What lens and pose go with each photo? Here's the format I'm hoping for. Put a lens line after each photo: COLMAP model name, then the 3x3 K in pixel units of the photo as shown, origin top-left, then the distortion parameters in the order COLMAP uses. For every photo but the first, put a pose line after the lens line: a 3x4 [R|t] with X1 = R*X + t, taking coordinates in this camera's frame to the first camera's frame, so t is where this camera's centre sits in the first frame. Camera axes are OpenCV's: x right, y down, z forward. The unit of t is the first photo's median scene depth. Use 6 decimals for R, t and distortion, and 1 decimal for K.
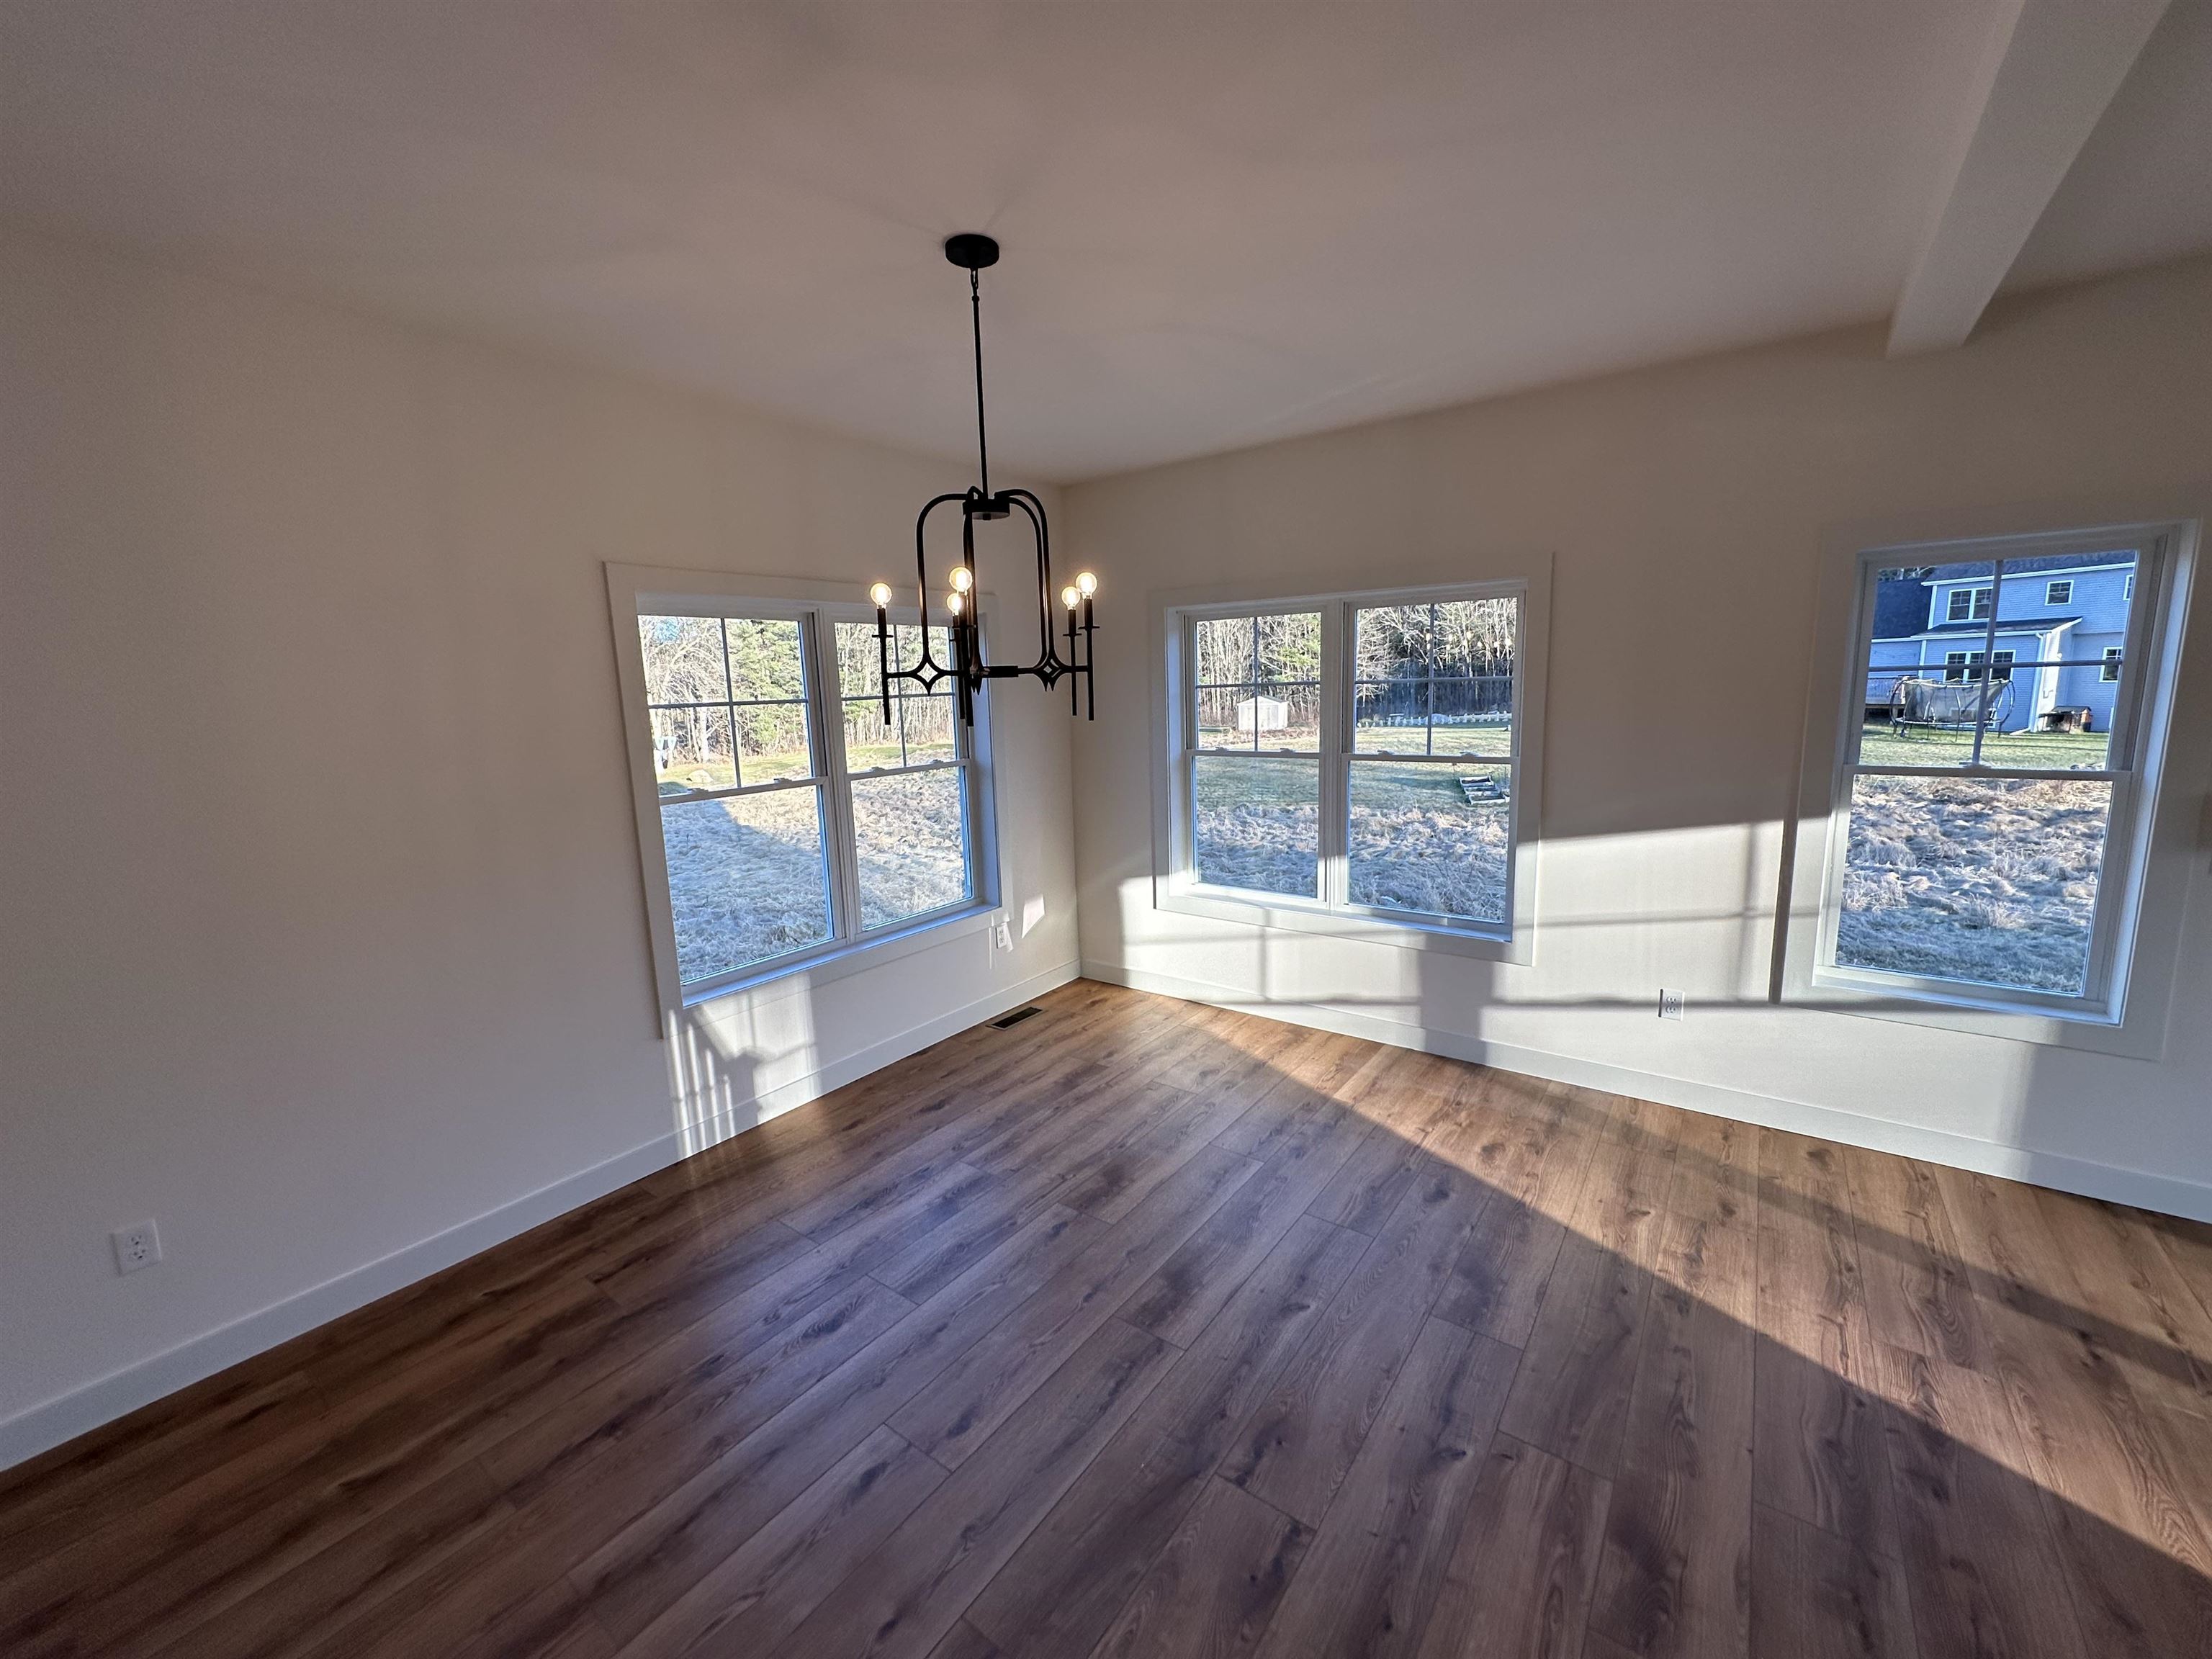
lens RADIAL K [[880.5, 0, 1104.4], [0, 880.5, 823.6], [0, 0, 1]] dist [-0.002663, 0.001133]
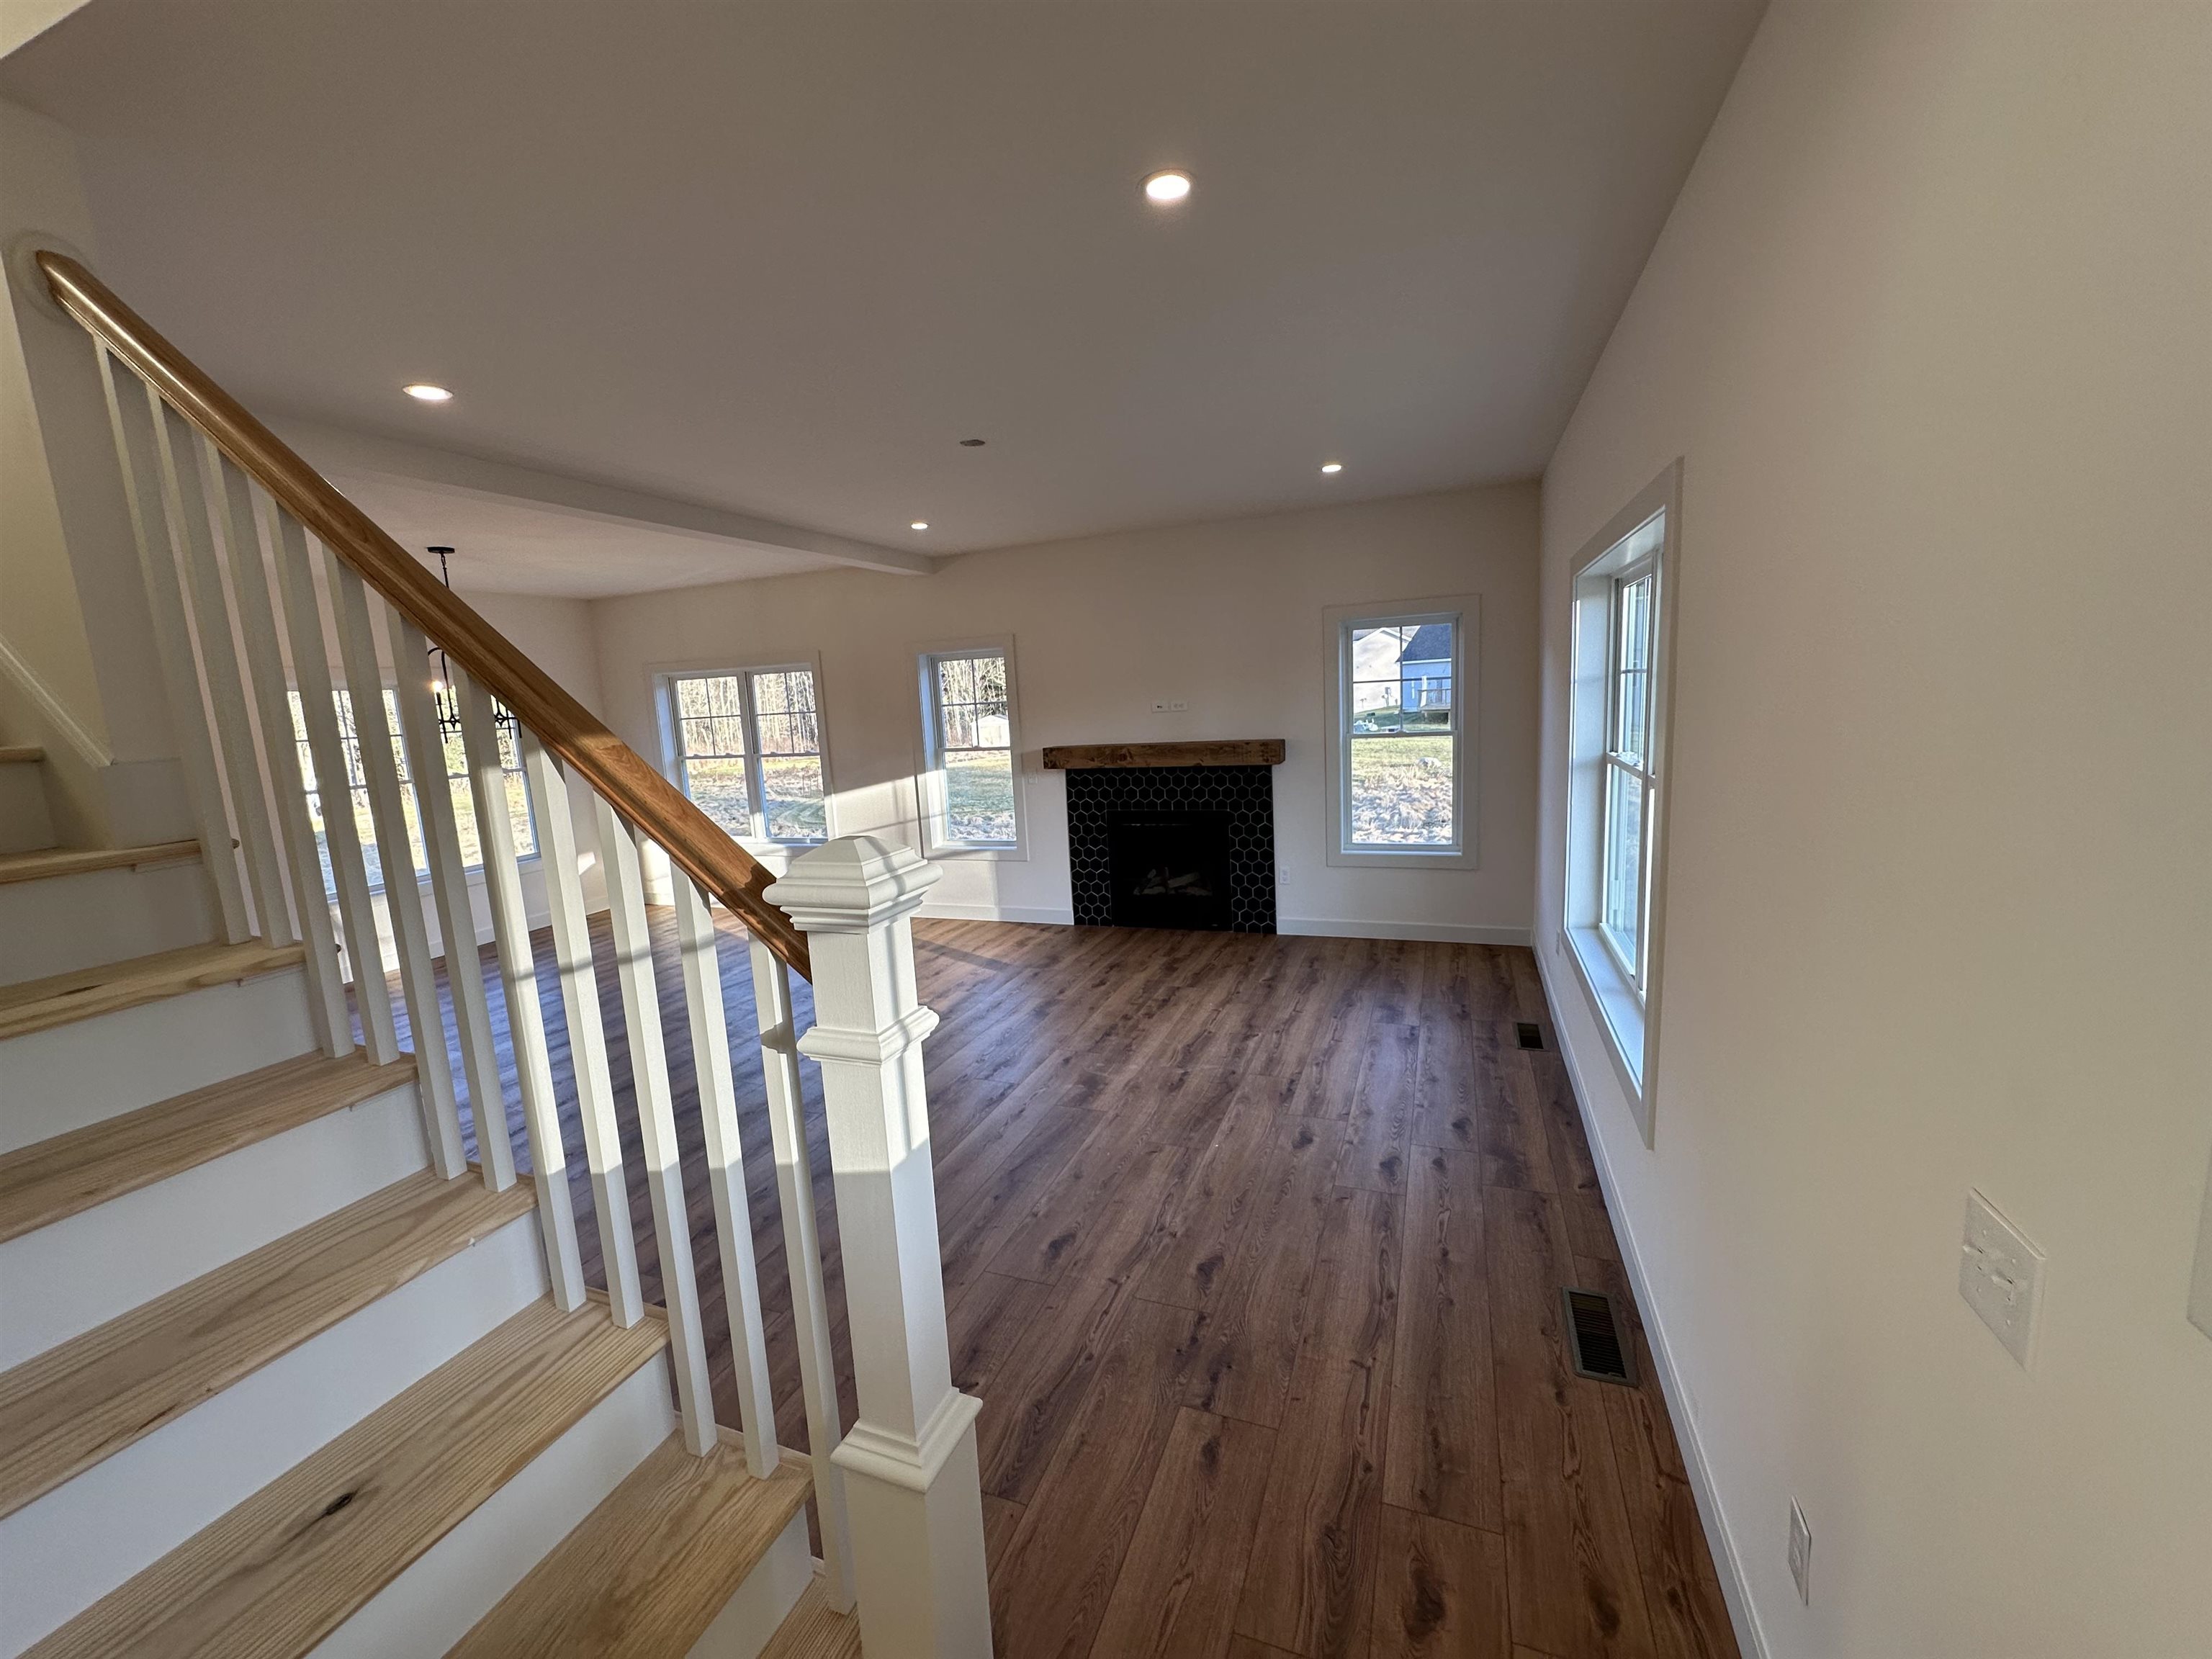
lens RADIAL K [[880.5, 0, 1103.5], [0, 880.5, 831.3], [0, 0, 1]] dist [-0.002663, 0.001133]
pose [[0.963805, -0.061602, 0.259393, 0.634899], [0.064997, 0.997875, -0.004524, 0.174537], [-0.258563, 0.021220, 0.965761, -1.219391]]
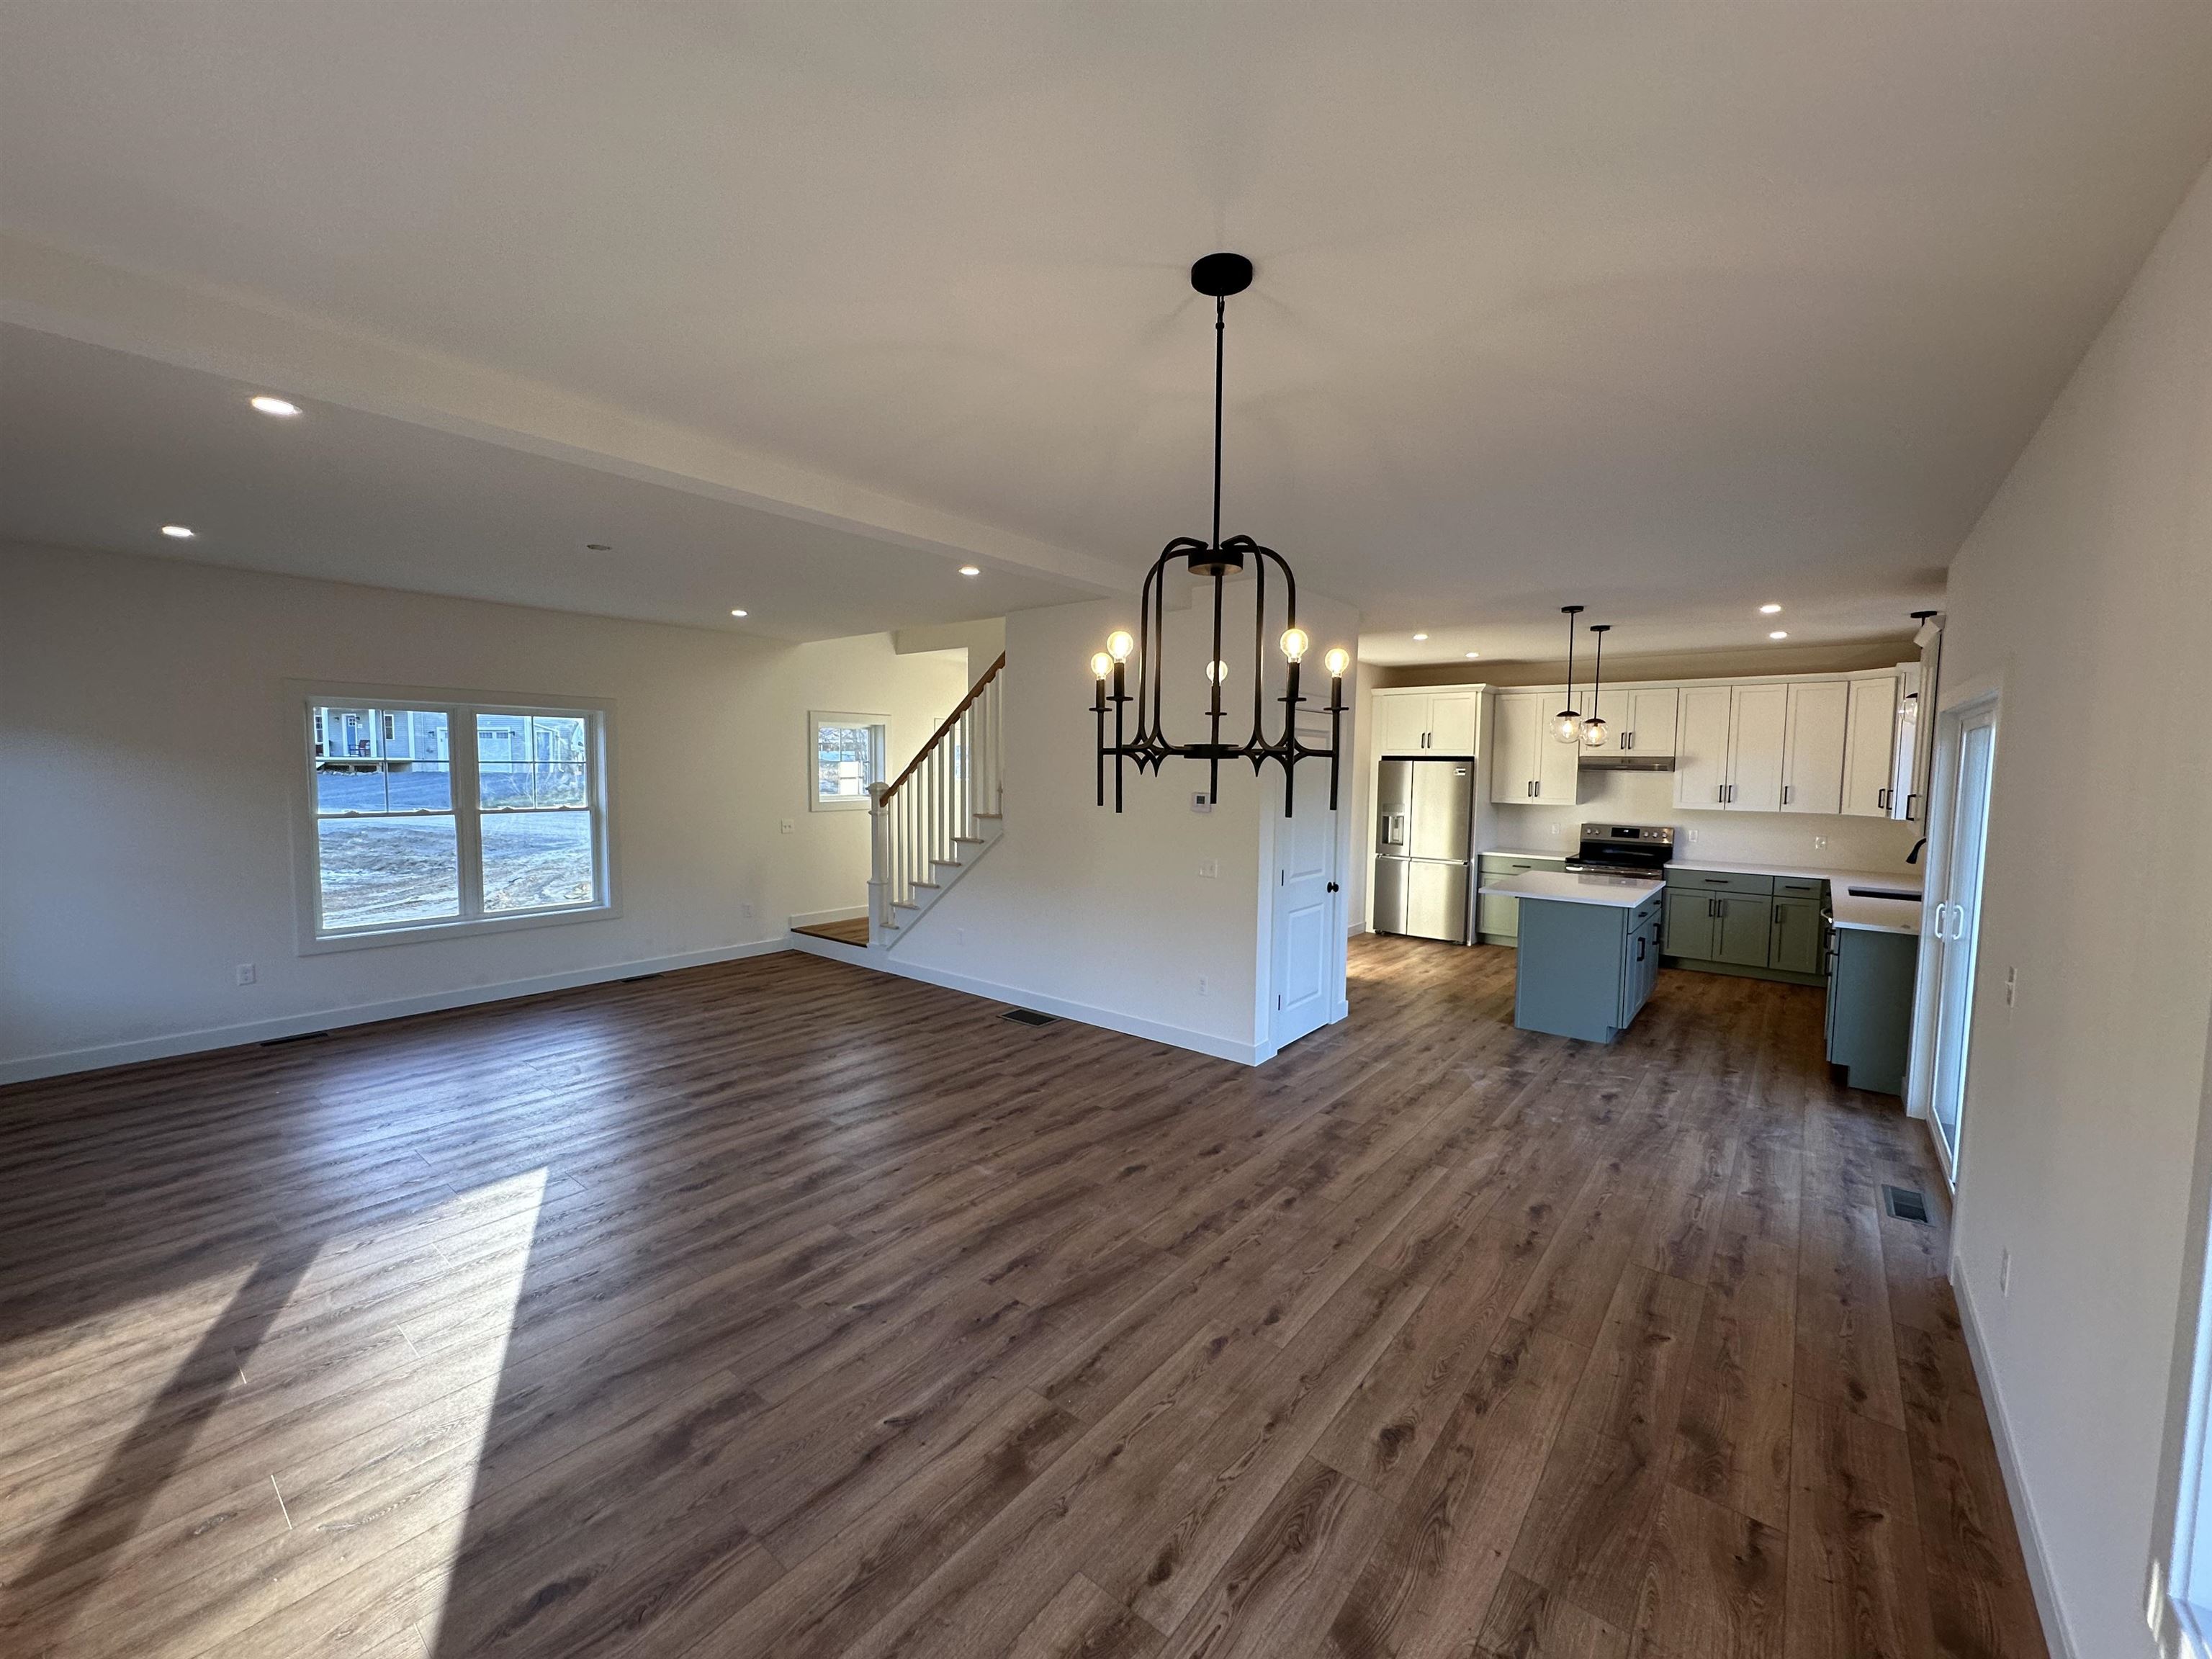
lens RADIAL K [[880.5, 0, 1105.8], [0, 880.5, 827.7], [0, 0, 1]] dist [-0.002663, 0.001133]
pose [[-0.999016, 0.016885, 0.041018, -0.041511], [0.025796, 0.973422, 0.227563, -0.213281], [-0.036086, 0.228397, -0.972899, 1.330724]]
